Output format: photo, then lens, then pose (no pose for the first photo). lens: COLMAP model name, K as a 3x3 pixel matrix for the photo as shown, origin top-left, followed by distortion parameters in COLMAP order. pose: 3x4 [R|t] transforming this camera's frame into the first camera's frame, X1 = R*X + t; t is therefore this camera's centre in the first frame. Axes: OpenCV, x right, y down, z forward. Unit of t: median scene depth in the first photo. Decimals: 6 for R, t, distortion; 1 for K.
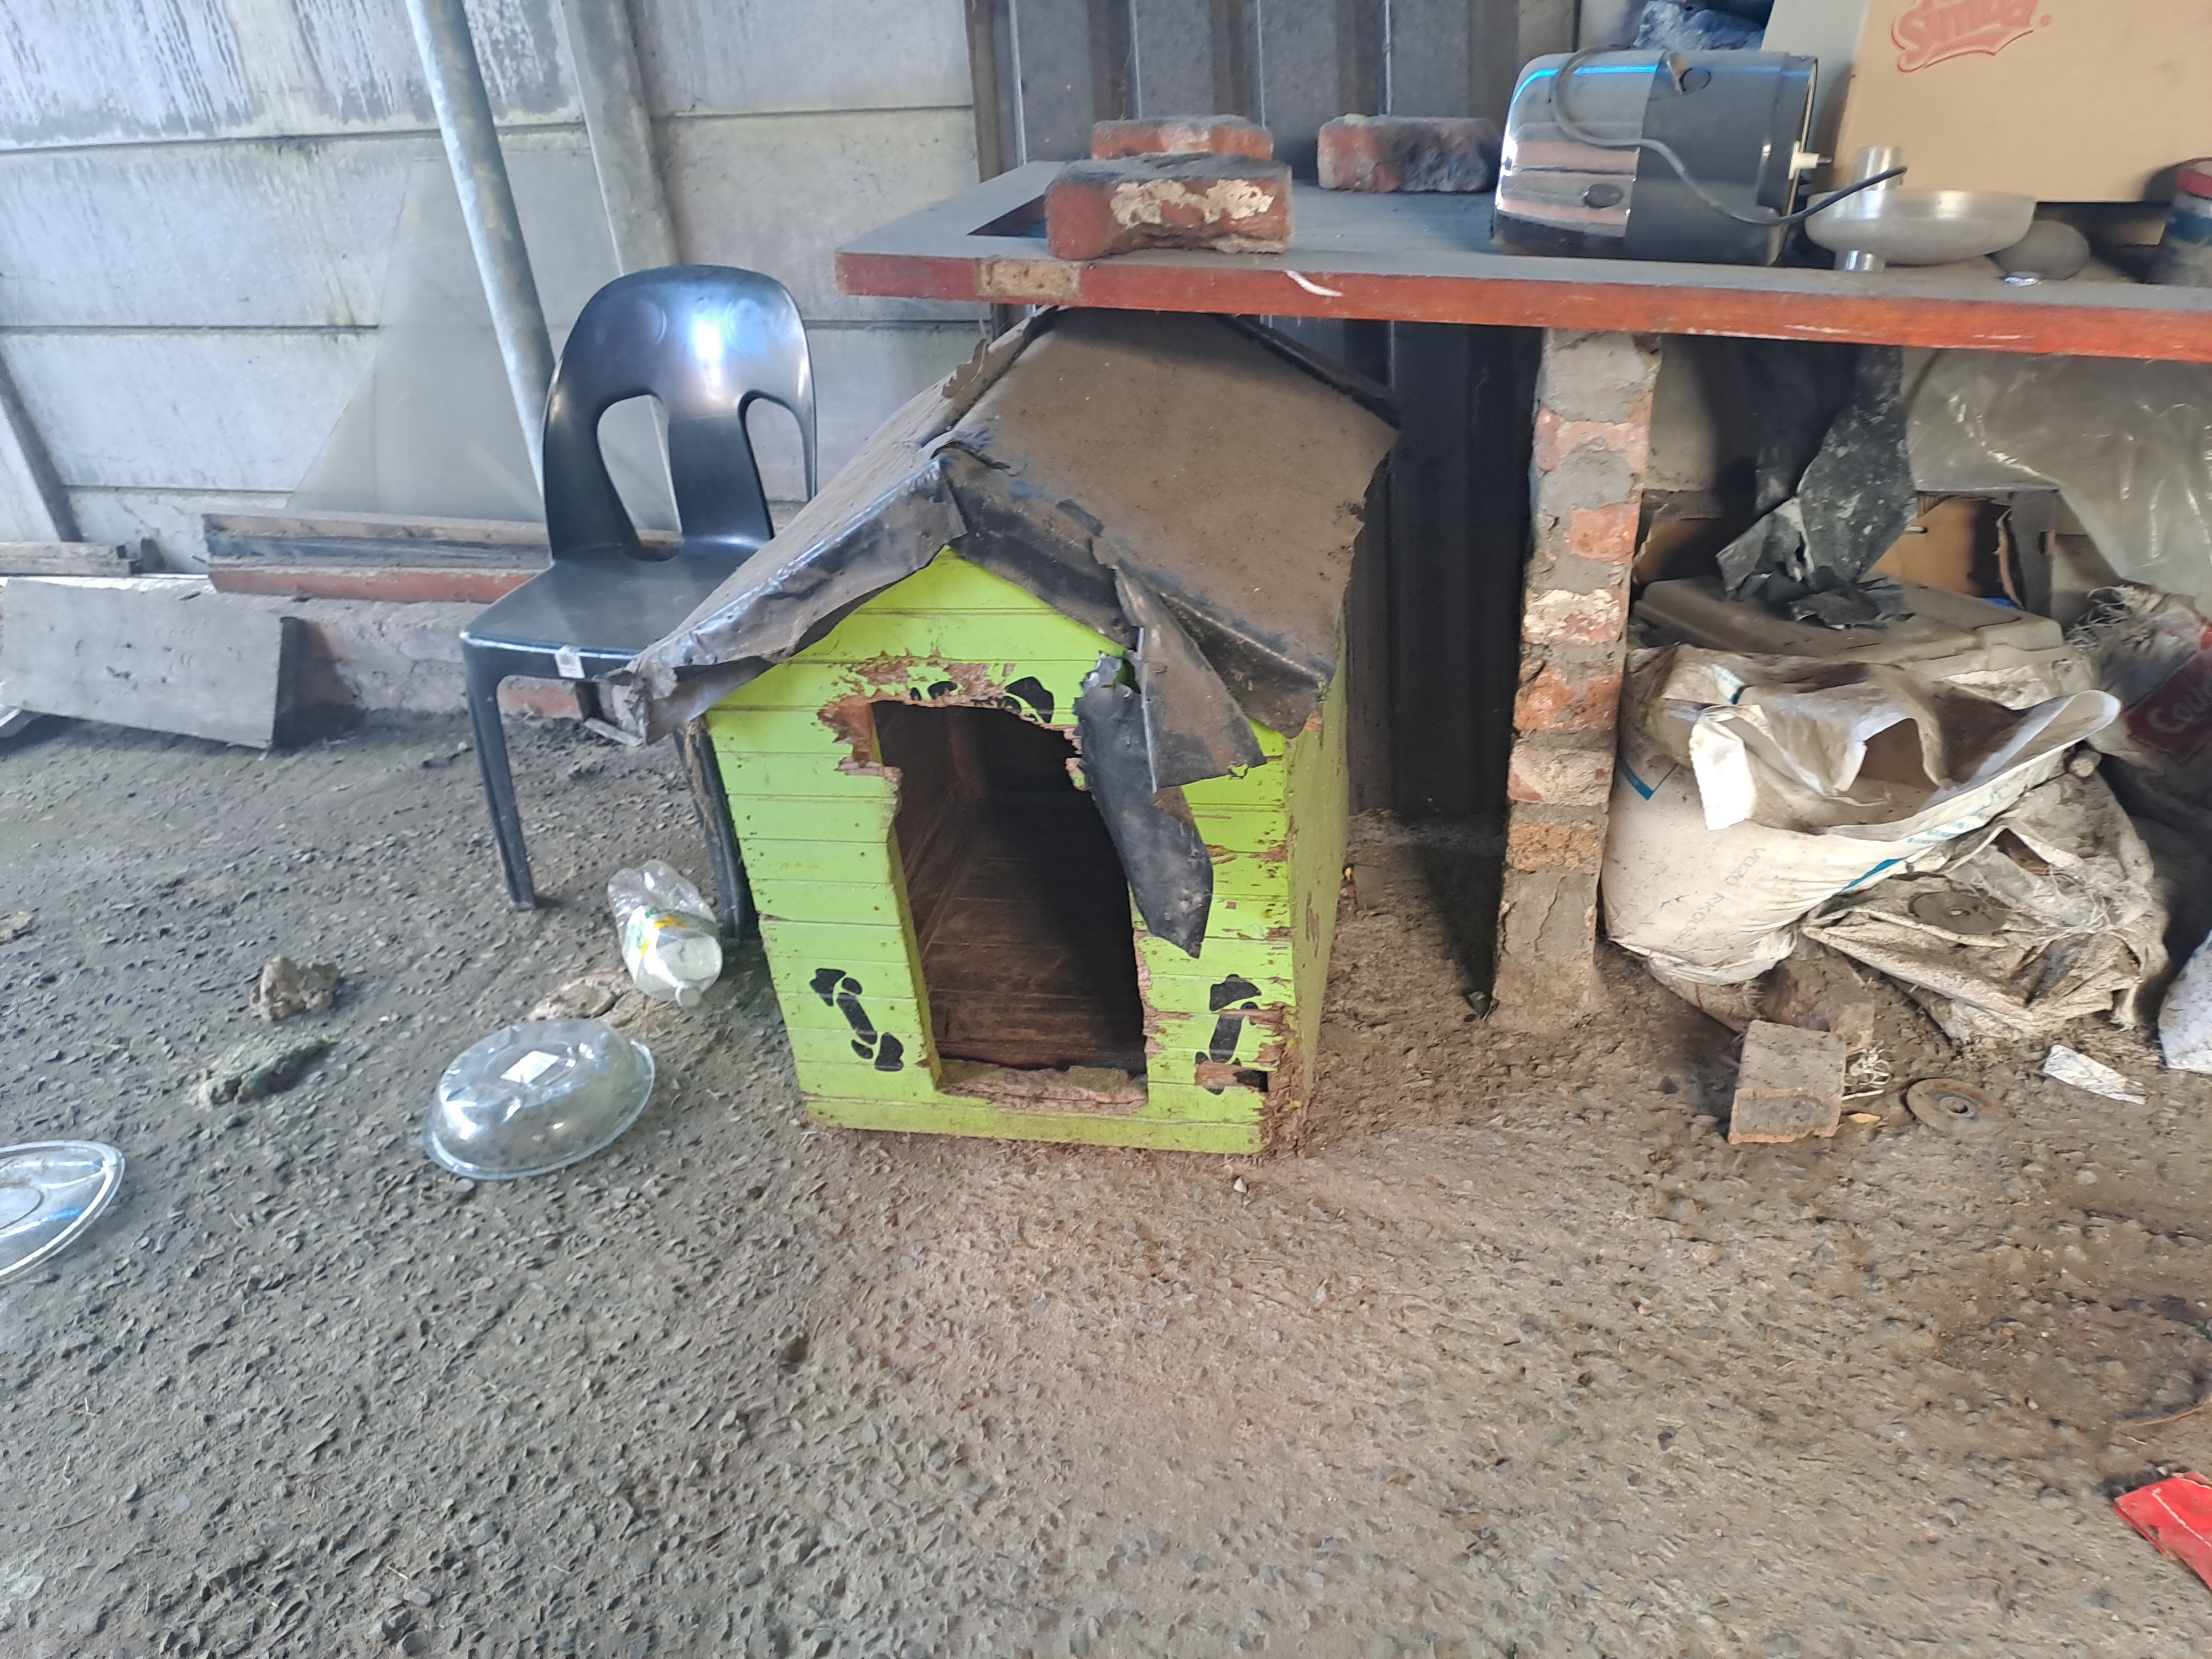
lens RADIAL K [[1637.6, 0, 1102.9], [0, 1637.6, 847.3], [0, 0, 1]] dist [0.005088, -0.009928]
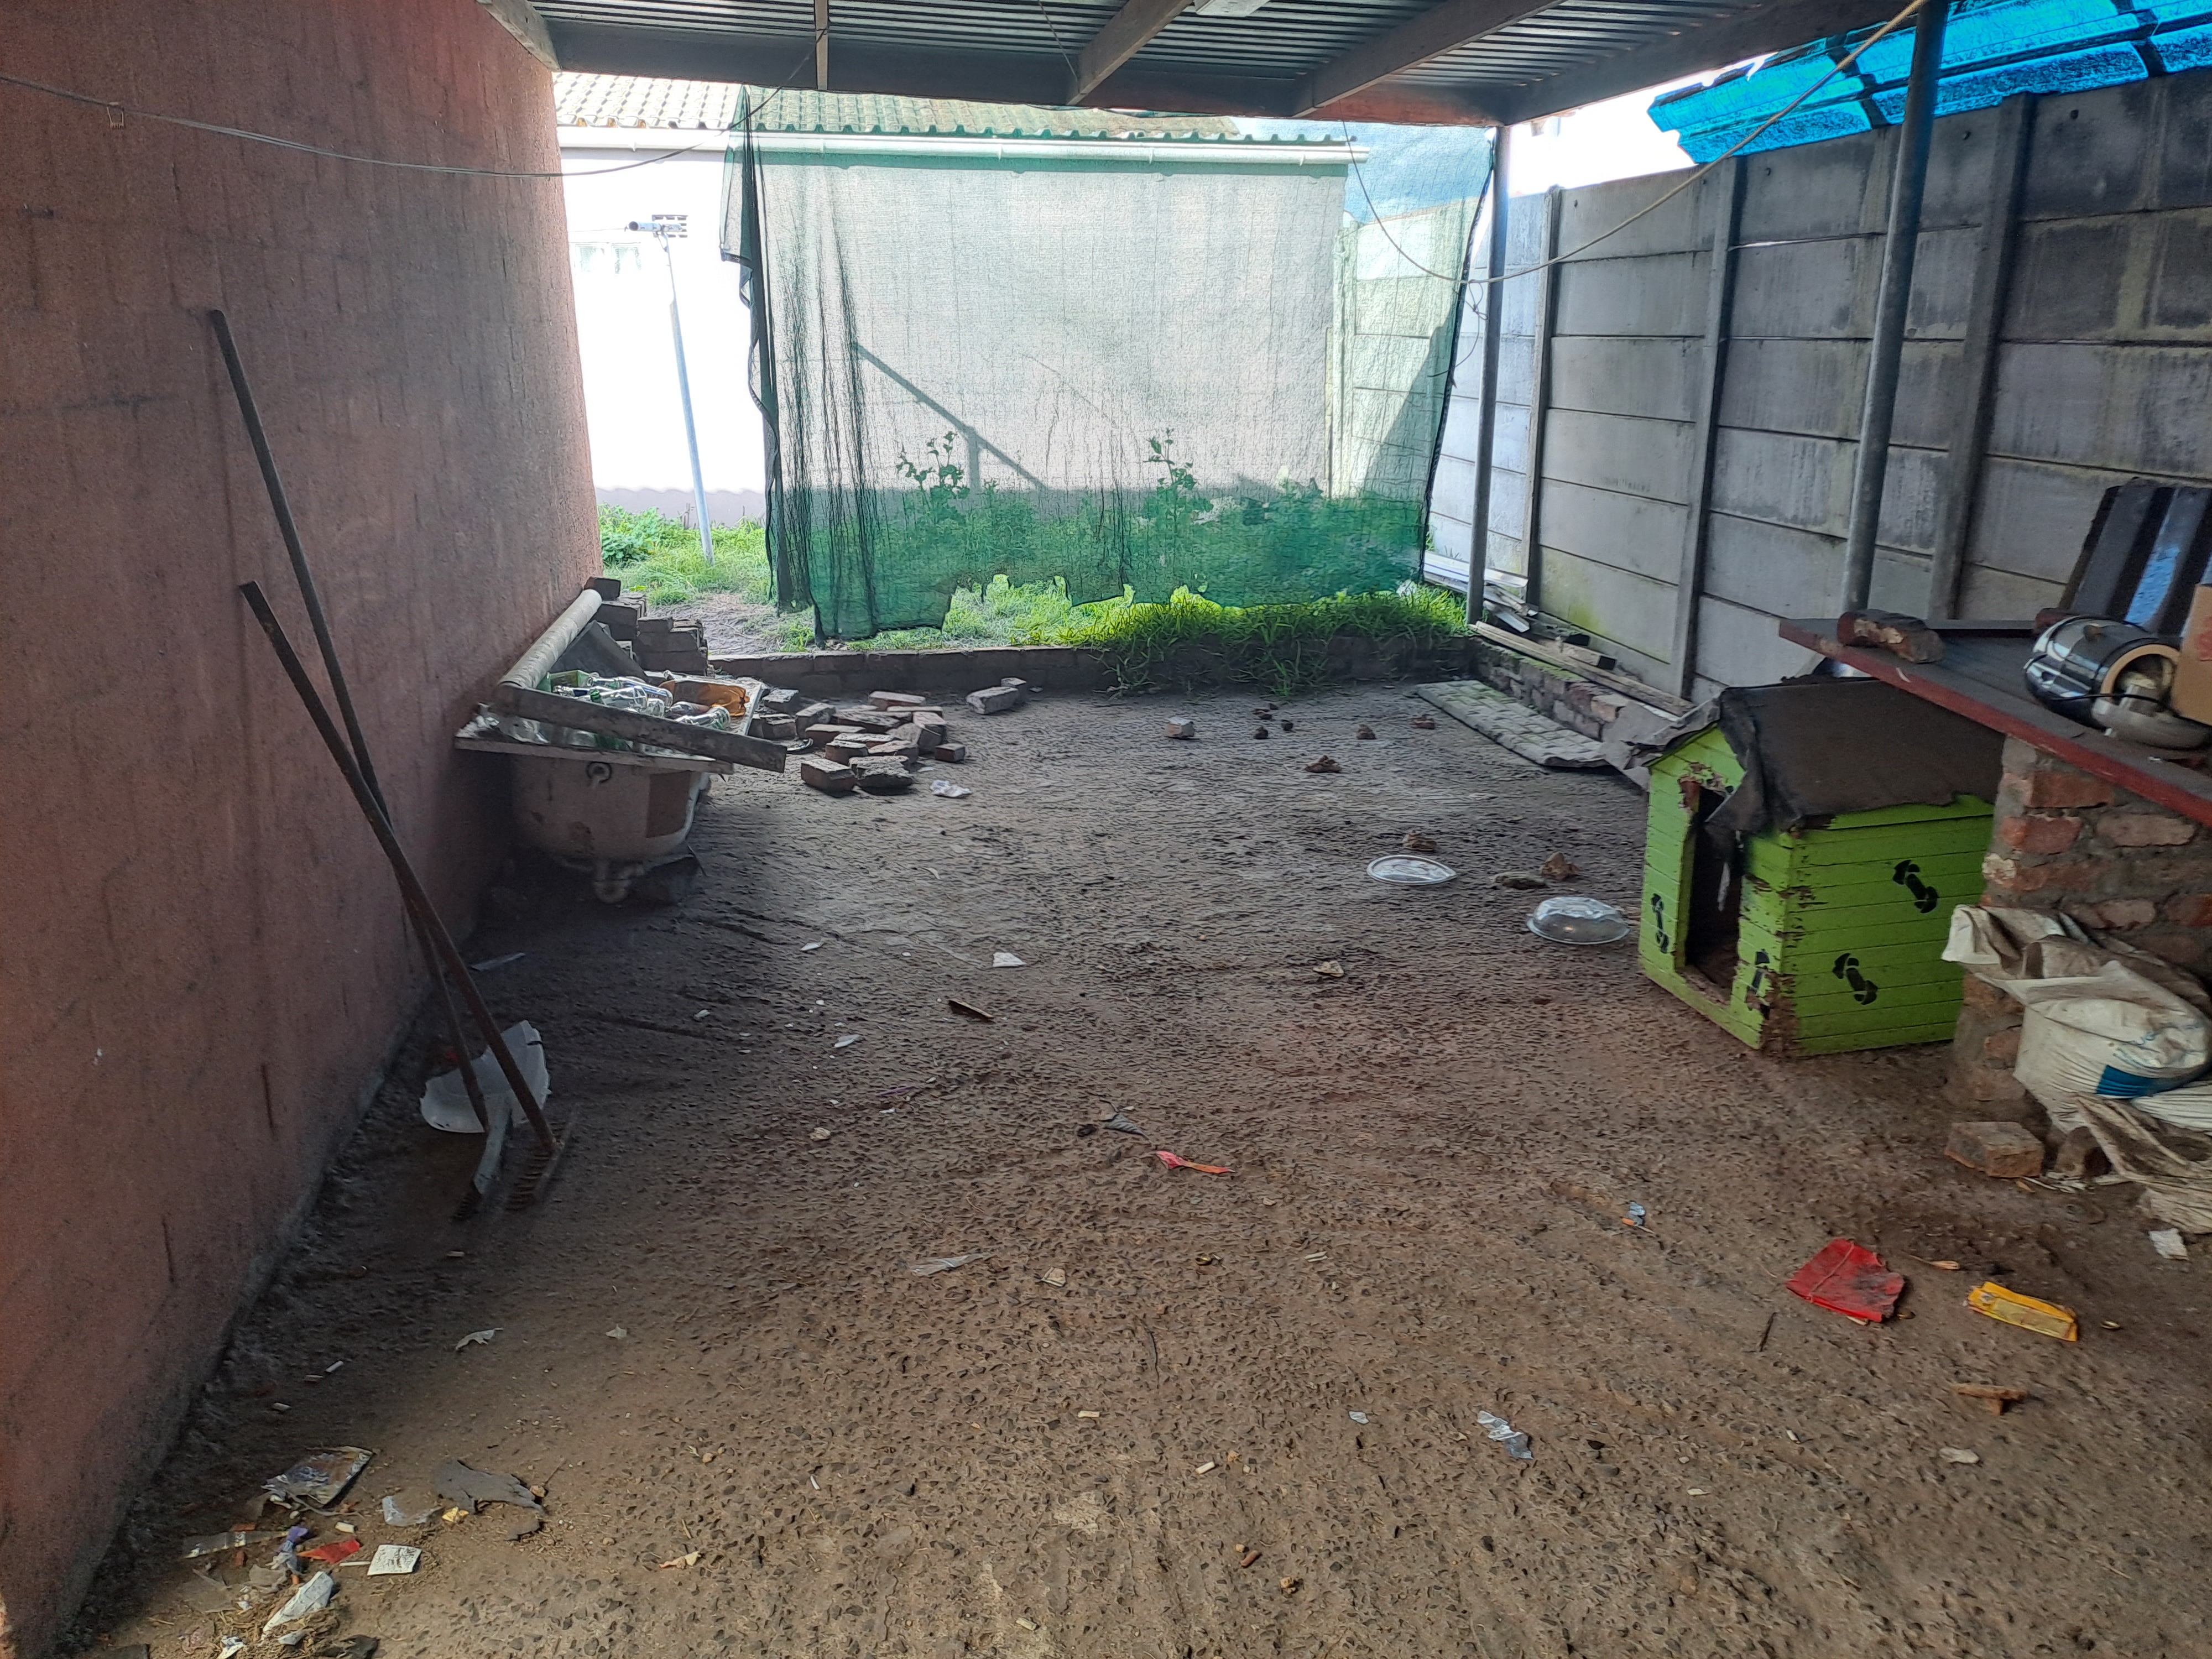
lens RADIAL K [[1637.6, 0, 1104.8], [0, 1637.6, 827.2], [0, 0, 1]] dist [0.005088, -0.009928]
pose [[0.392113, 0.328637, -0.859212, 1.495348], [-0.489753, 0.865217, 0.107428, 0.126462], [0.778710, 0.378678, 0.500214, -0.811422]]
